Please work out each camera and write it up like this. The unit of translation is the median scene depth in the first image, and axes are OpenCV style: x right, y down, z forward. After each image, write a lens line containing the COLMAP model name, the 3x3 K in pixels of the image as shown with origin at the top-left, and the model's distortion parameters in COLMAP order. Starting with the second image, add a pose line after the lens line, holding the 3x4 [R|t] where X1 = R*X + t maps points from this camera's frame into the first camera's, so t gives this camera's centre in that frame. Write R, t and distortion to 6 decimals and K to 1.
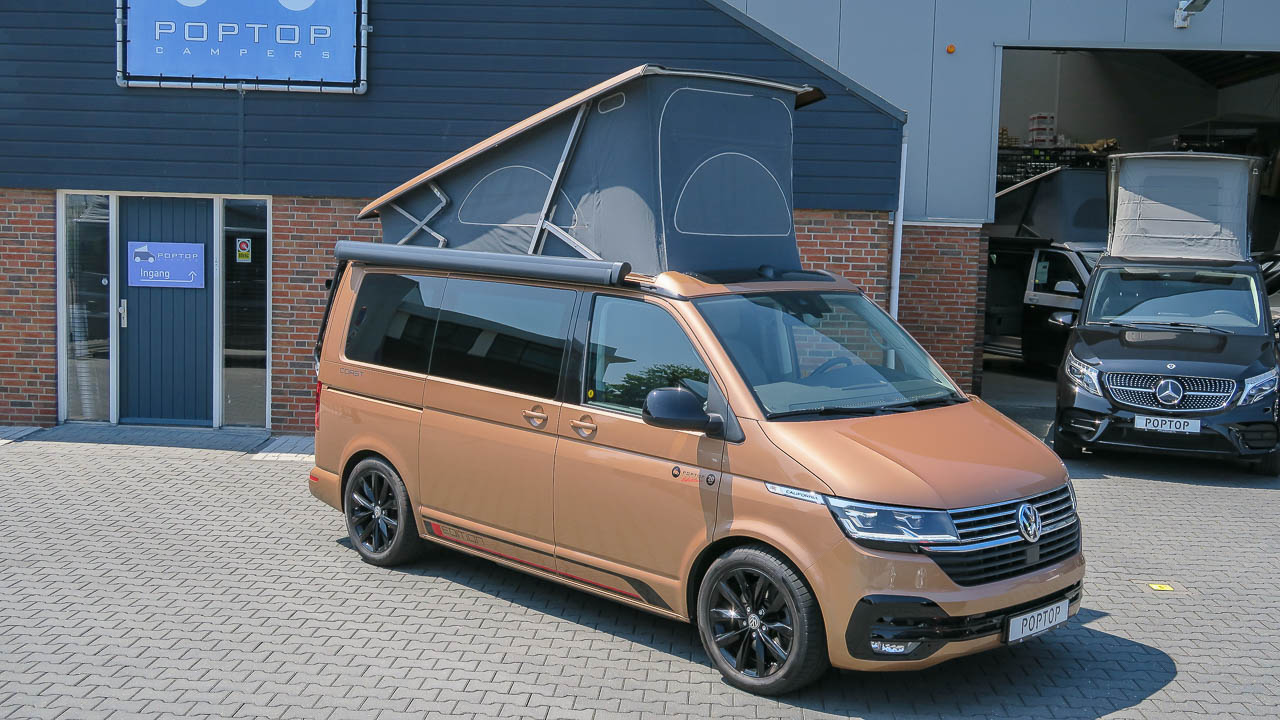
lens RADIAL K [[1395.8, 0, 637.5], [0, 1395.8, 352.0], [0, 0, 1]] dist [0.016287, 0.000000]
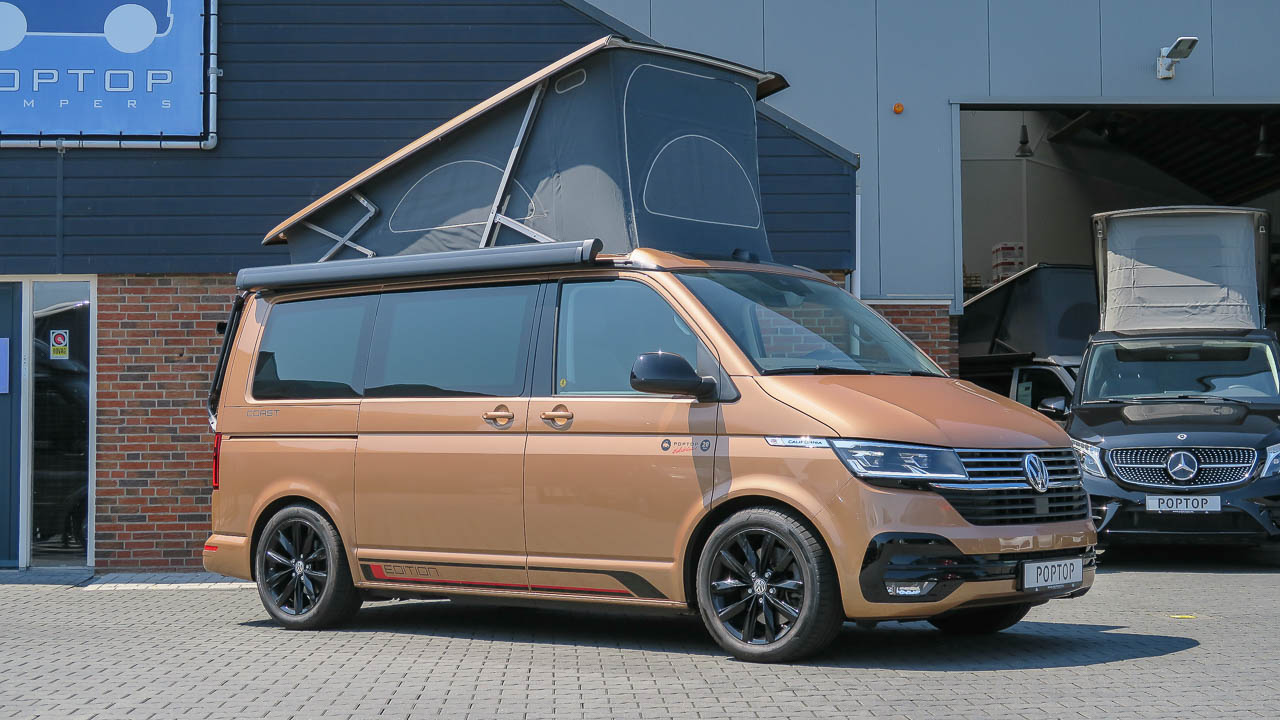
lens RADIAL K [[2026.1, 0, 629.8], [0, 2026.1, 351.3], [0, 0, 1]] dist [0.027431, 0.000000]
pose [[0.995105, -0.029205, 0.094404, -0.098844], [0.042758, 0.988523, -0.144895, 0.175967], [-0.089089, 0.148222, 0.984933, -0.281688]]
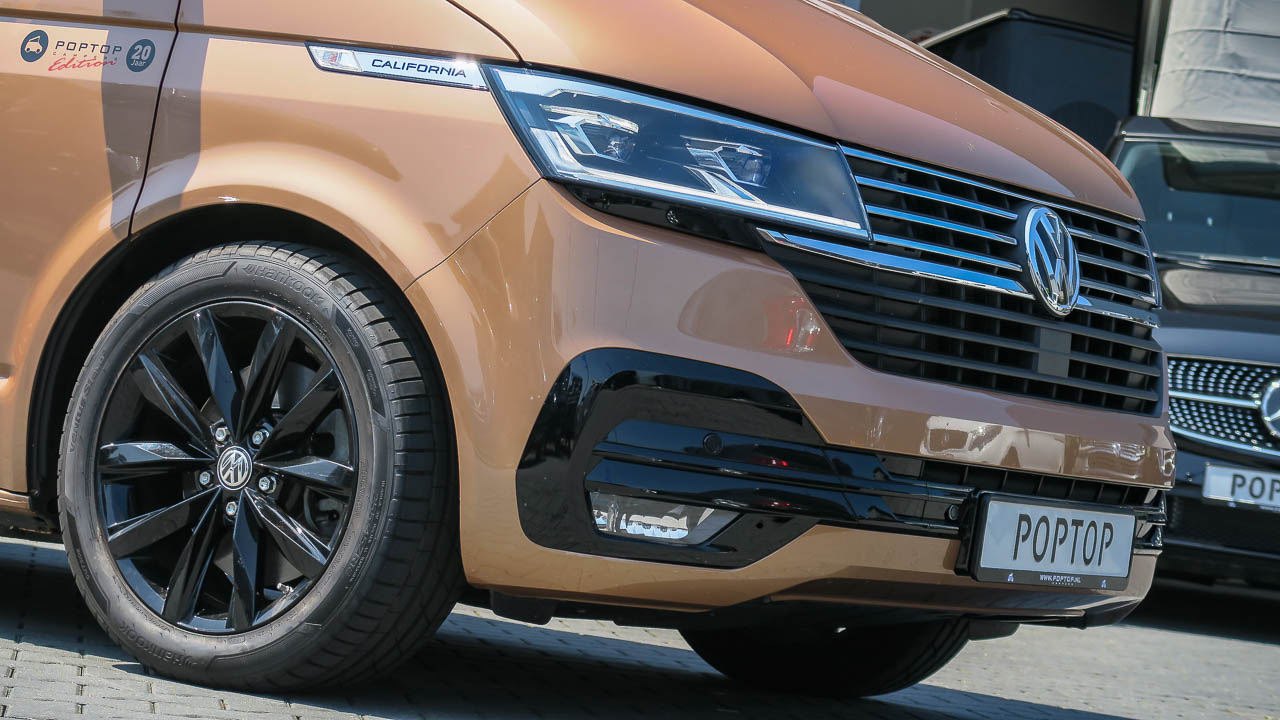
lens RADIAL K [[3555.4, 0, 602.1], [0, 3555.4, 282.5], [0, 0, 1]] dist [0.014882, 0.000000]
pose [[0.974642, 0.103816, 0.198229, -0.001935], [-0.078890, 0.988402, -0.129761, 0.191733], [-0.209401, 0.110832, 0.971528, 0.126899]]
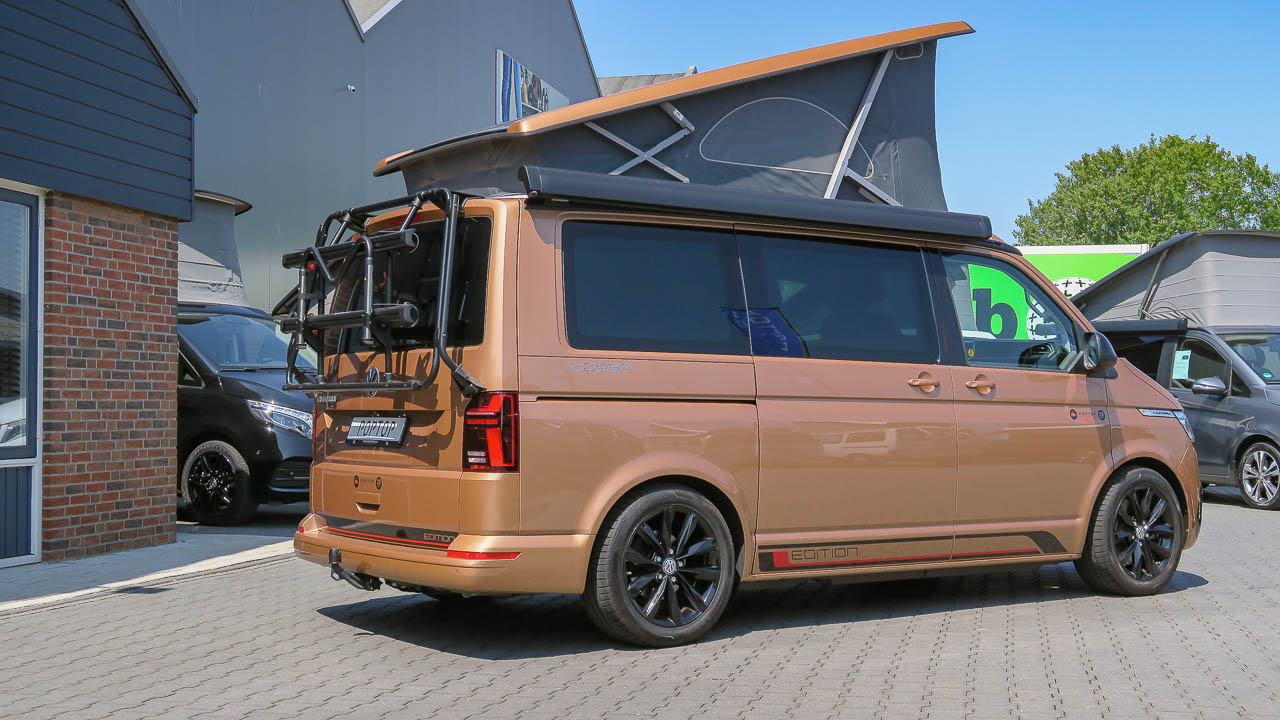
lens RADIAL K [[1636.1, 0, 642.8], [0, 1636.1, 351.8], [0, 0, 1]] dist [0.004366, 0.000000]
pose [[0.163644, 0.007611, 0.986490, -0.993848], [0.100227, 0.994668, -0.024300, 0.028856], [-0.981415, 0.102849, 0.162009, 0.889548]]
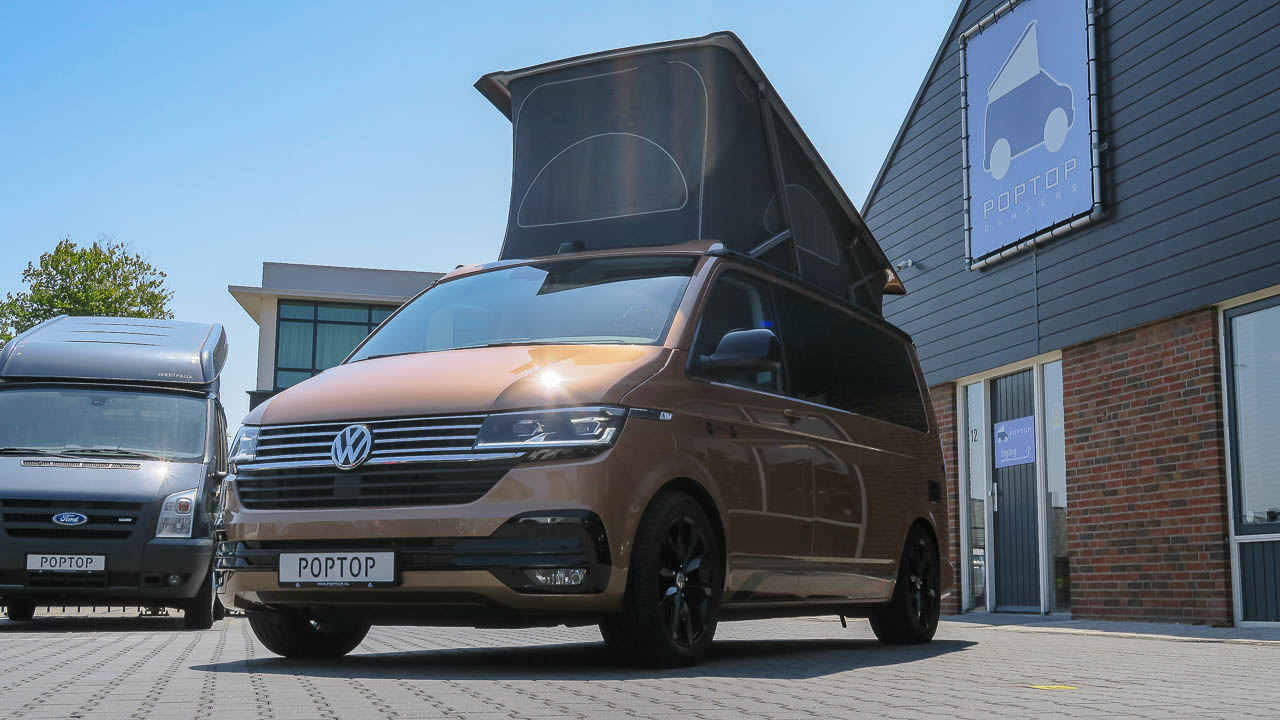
lens RADIAL K [[1522.3, 0, 637.1], [0, 1522.3, 355.0], [0, 0, 1]] dist [-0.037816, 0.000000]
pose [[0.303001, -0.170070, -0.937692, 0.881828], [-0.088678, 0.974647, -0.205427, 0.179596], [0.948855, 0.145398, 0.280237, 0.690815]]
